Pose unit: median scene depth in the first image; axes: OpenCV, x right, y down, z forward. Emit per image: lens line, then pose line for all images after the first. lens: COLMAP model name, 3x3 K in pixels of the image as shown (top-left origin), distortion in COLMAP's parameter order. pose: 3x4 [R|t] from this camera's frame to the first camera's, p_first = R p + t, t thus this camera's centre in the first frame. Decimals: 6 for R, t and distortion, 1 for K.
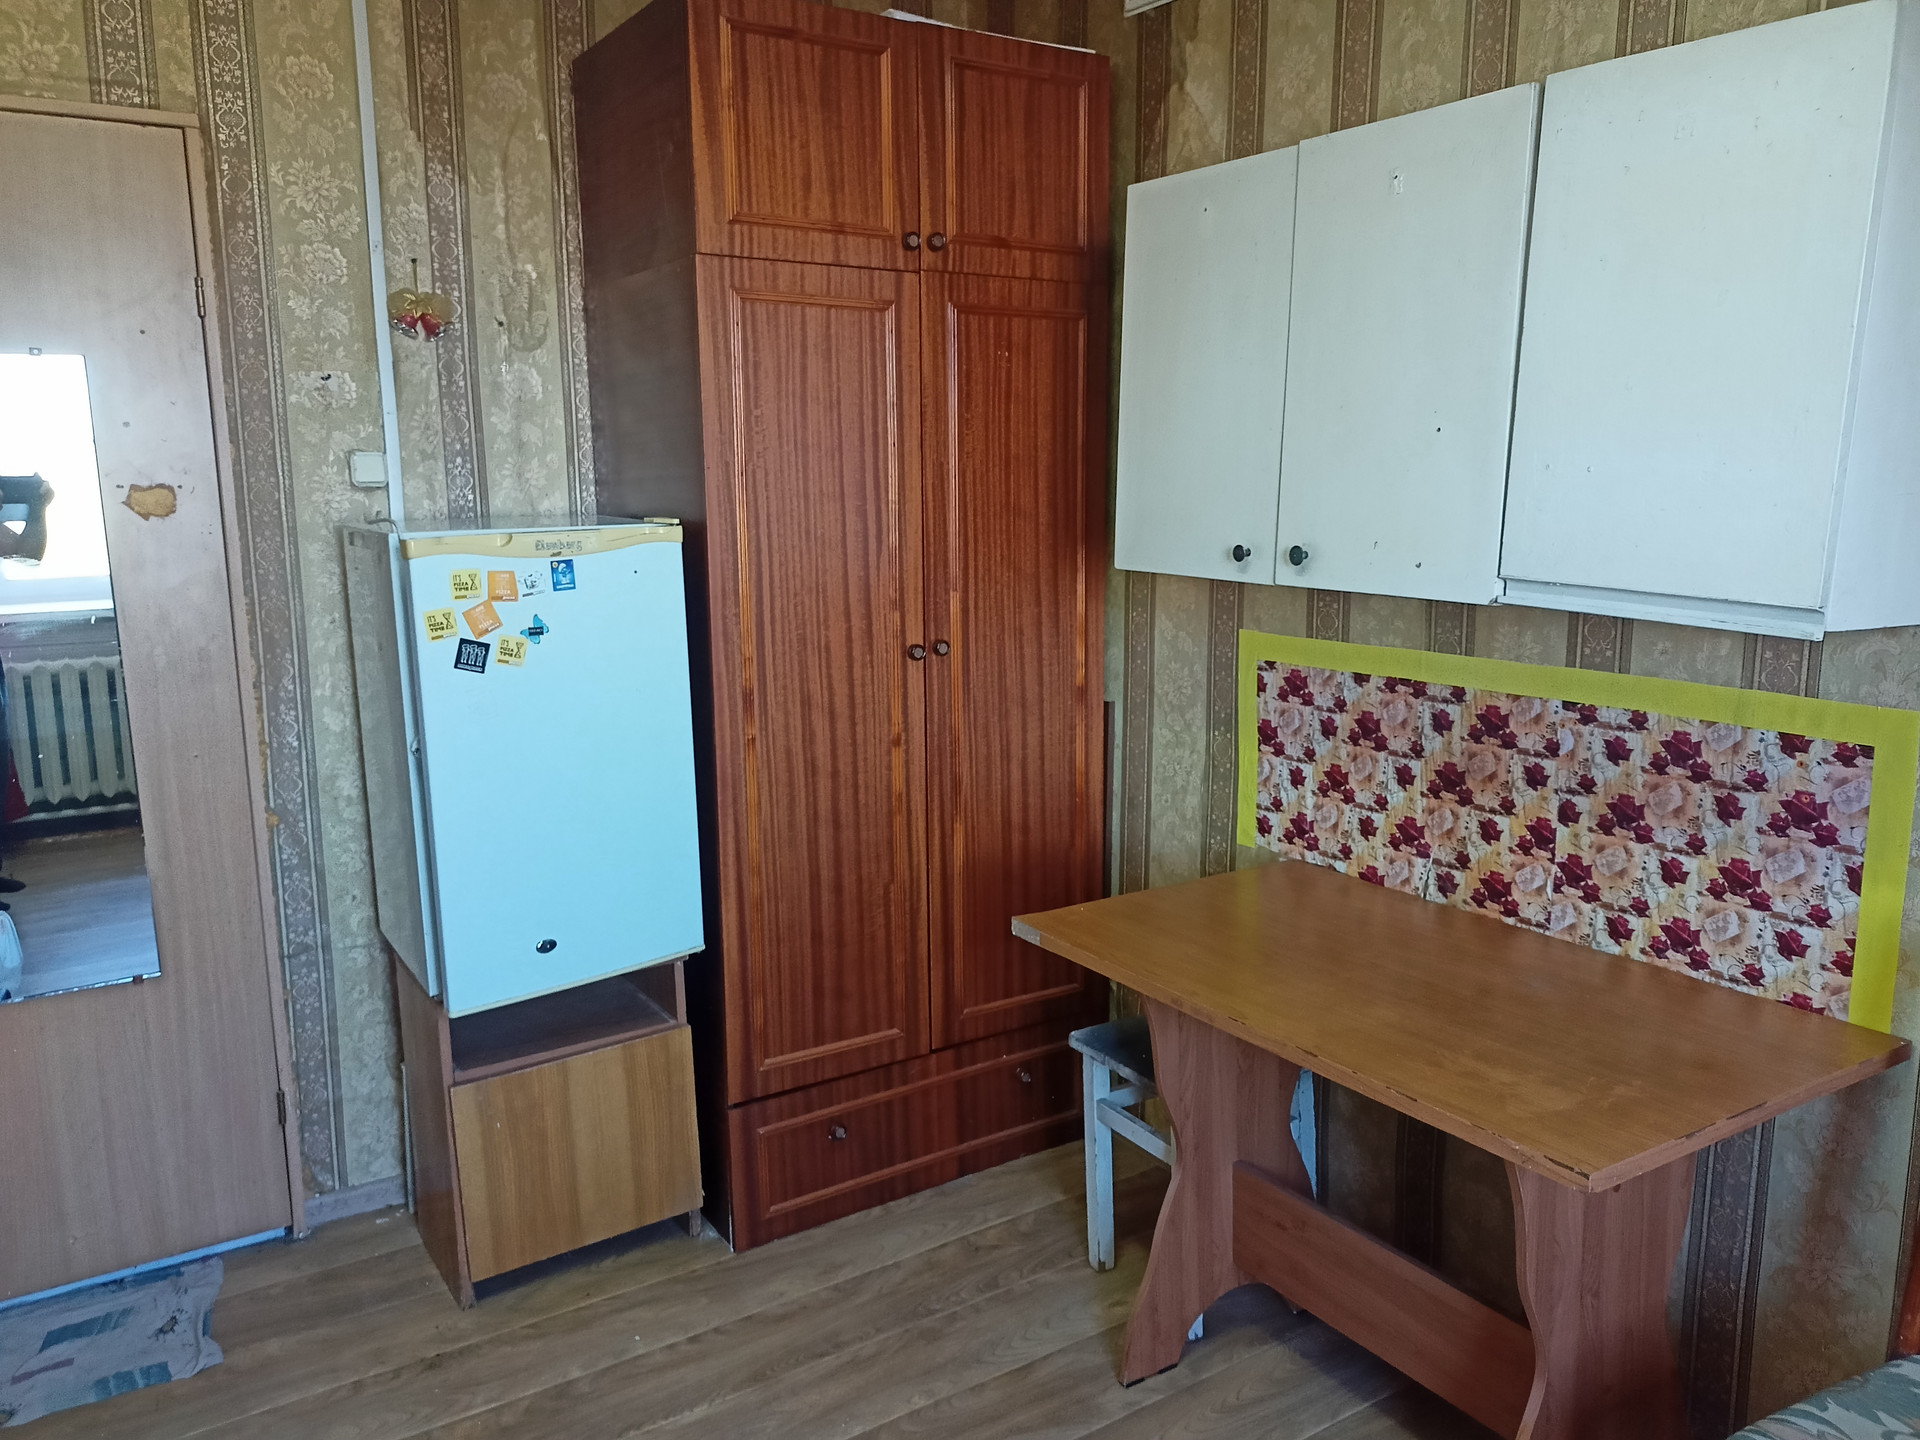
lens RADIAL K [[1441.5, 0, 960.0], [0, 1441.5, 720.0], [0, 0, 1]] dist [0.072175, -0.074049]
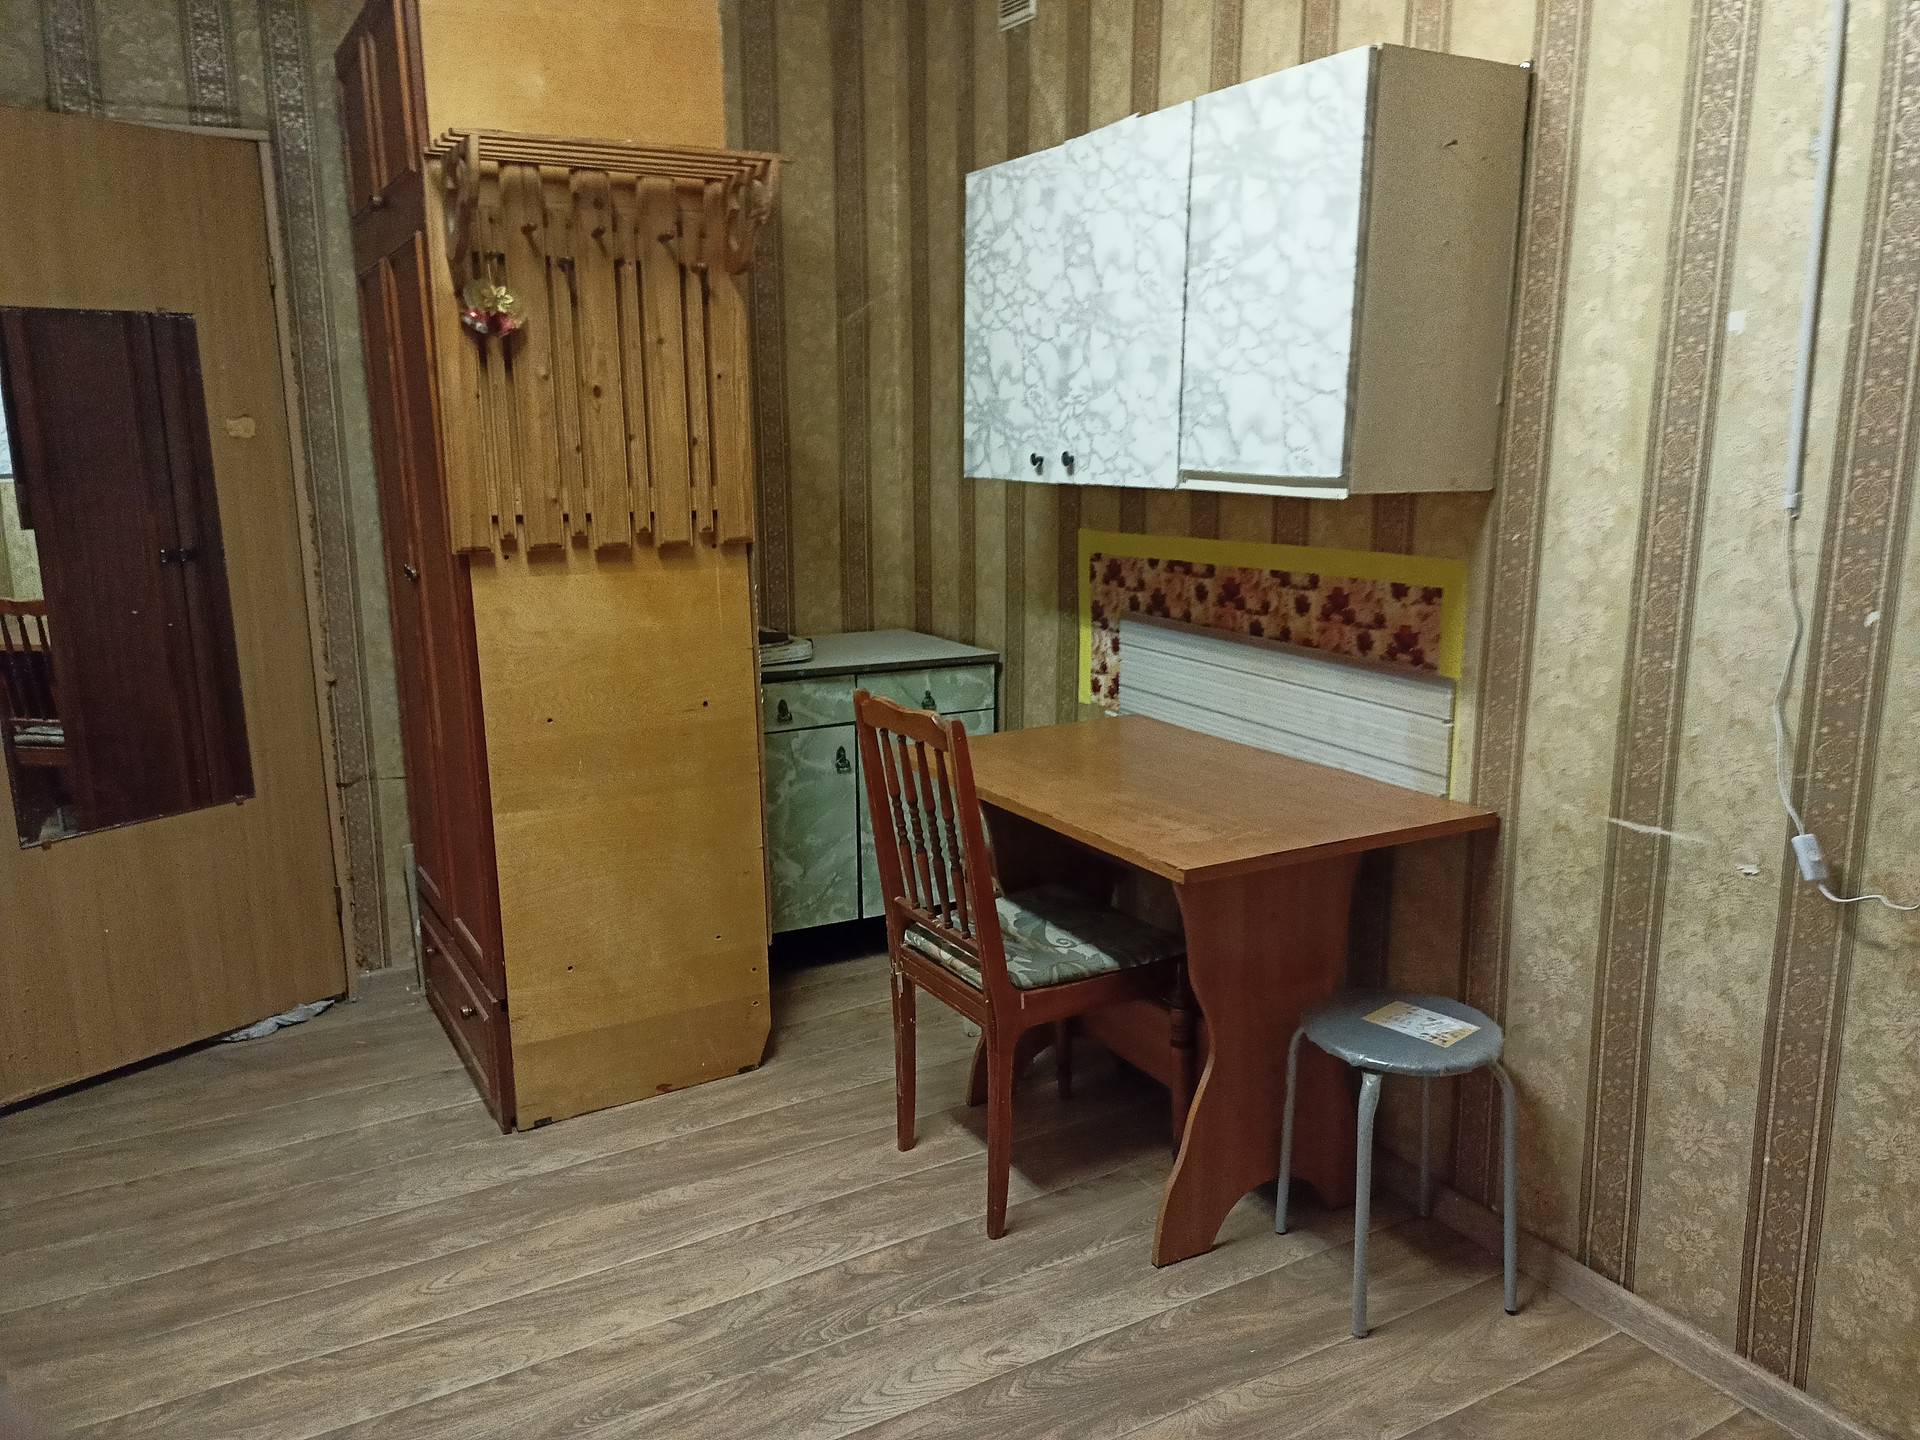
lens RADIAL K [[1420.2, 0, 951.1], [0, 1420.2, 721.6], [0, 0, 1]] dist [0.096477, -0.139188]
pose [[0.997849, 0.008401, -0.065007, 0.178328], [-0.006615, 0.999596, 0.027647, 0.076336], [0.065213, -0.027158, 0.997502, -0.262676]]
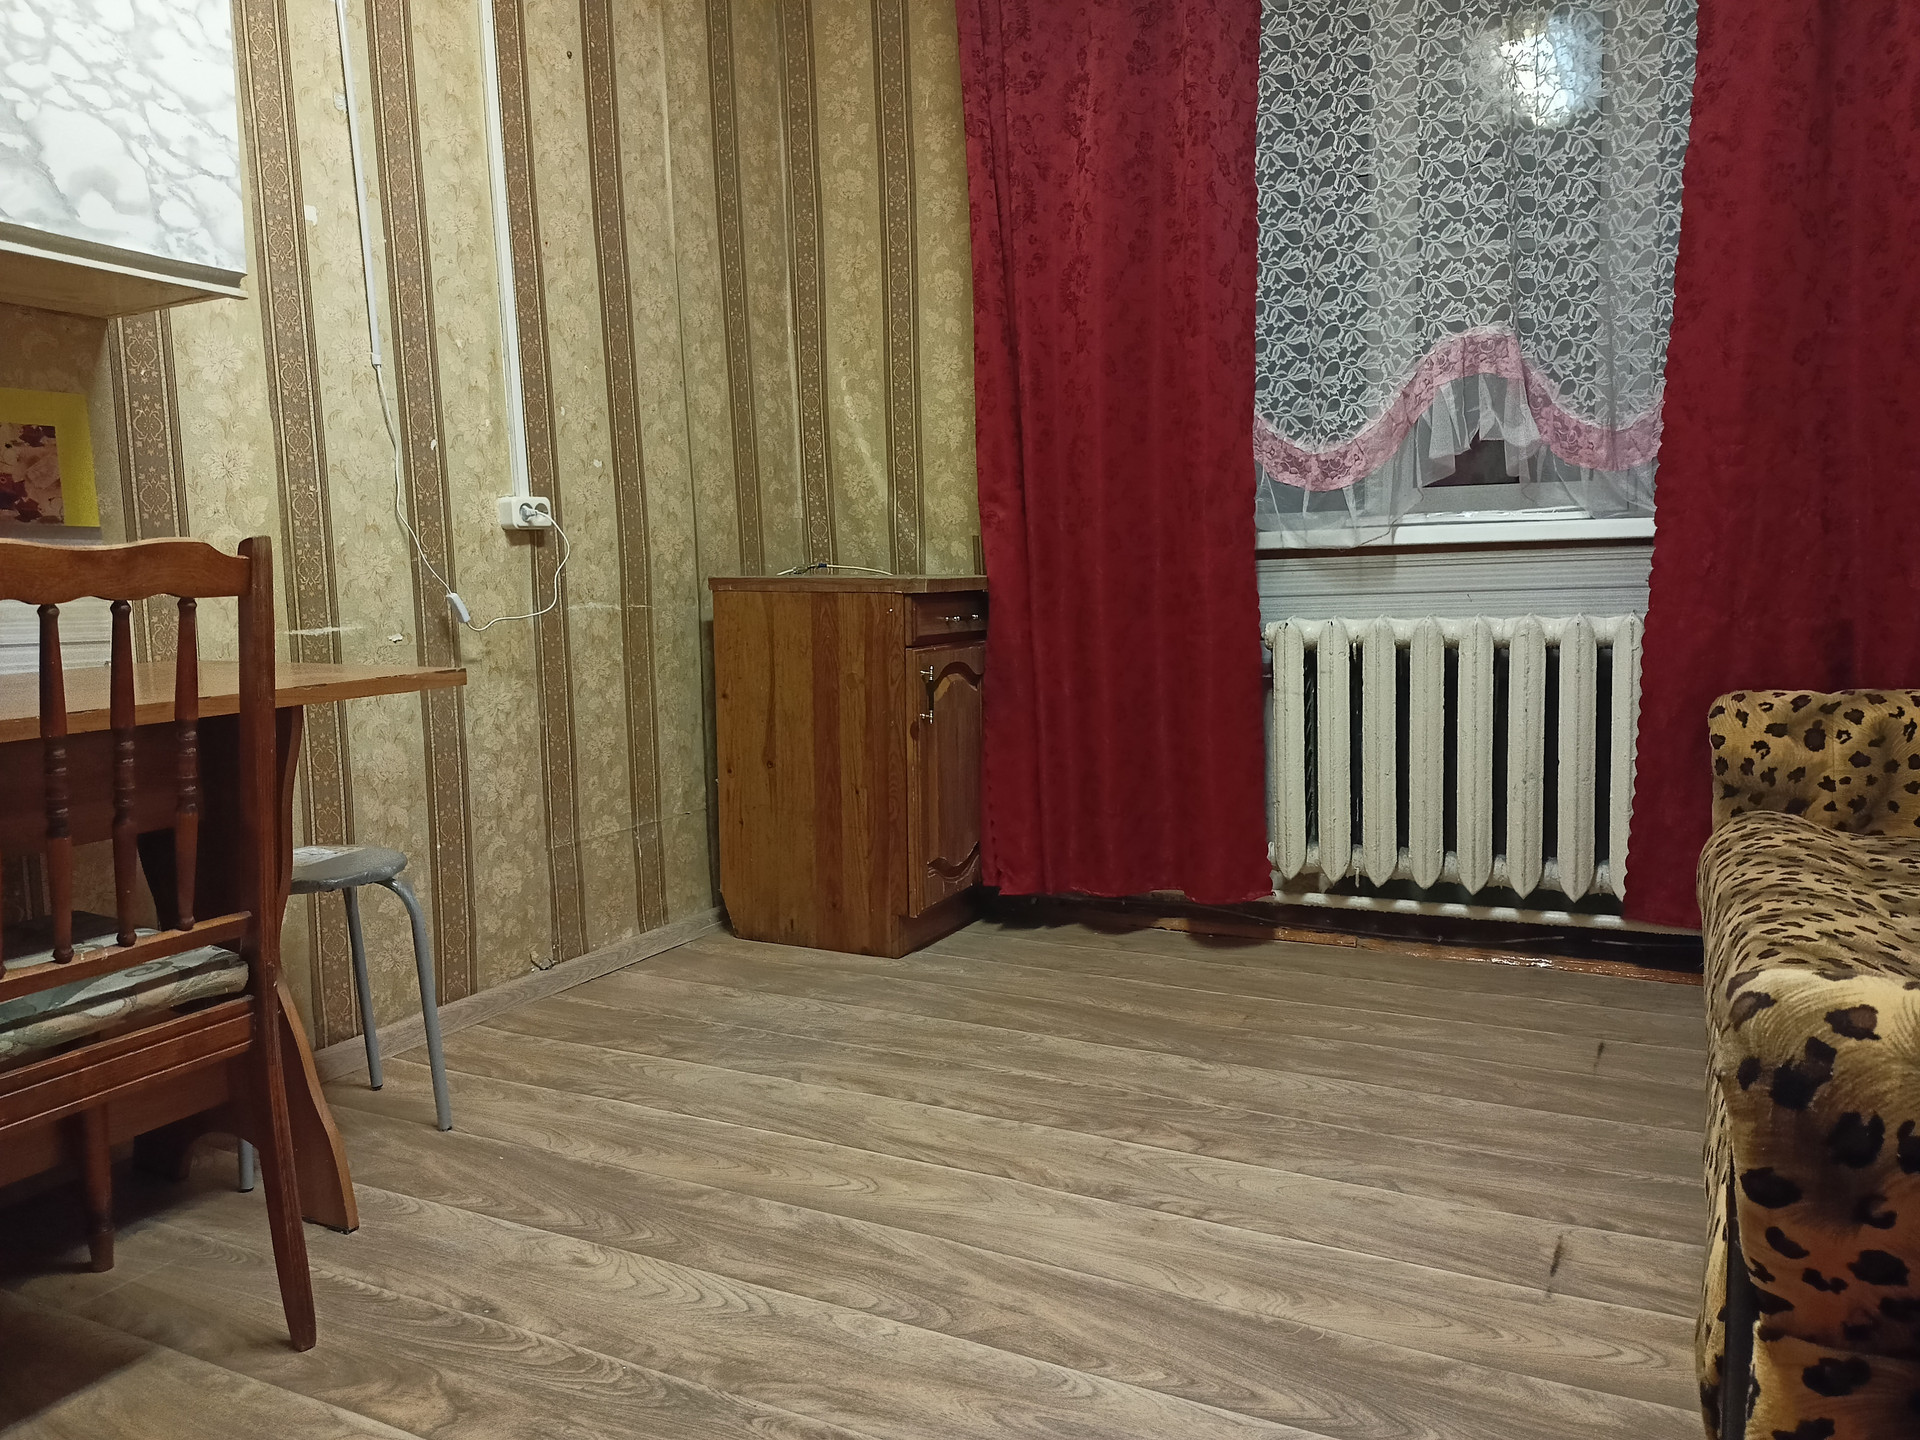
lens RADIAL K [[1416.2, 0, 960.0], [0, 1416.2, 720.0], [0, 0, 1]] dist [0.000288, -0.000671]
pose [[-0.500990, -0.075576, 0.862147, -0.527734], [0.167346, 0.968920, 0.182180, 0.114102], [-0.849119, 0.235548, -0.472772, 0.687380]]
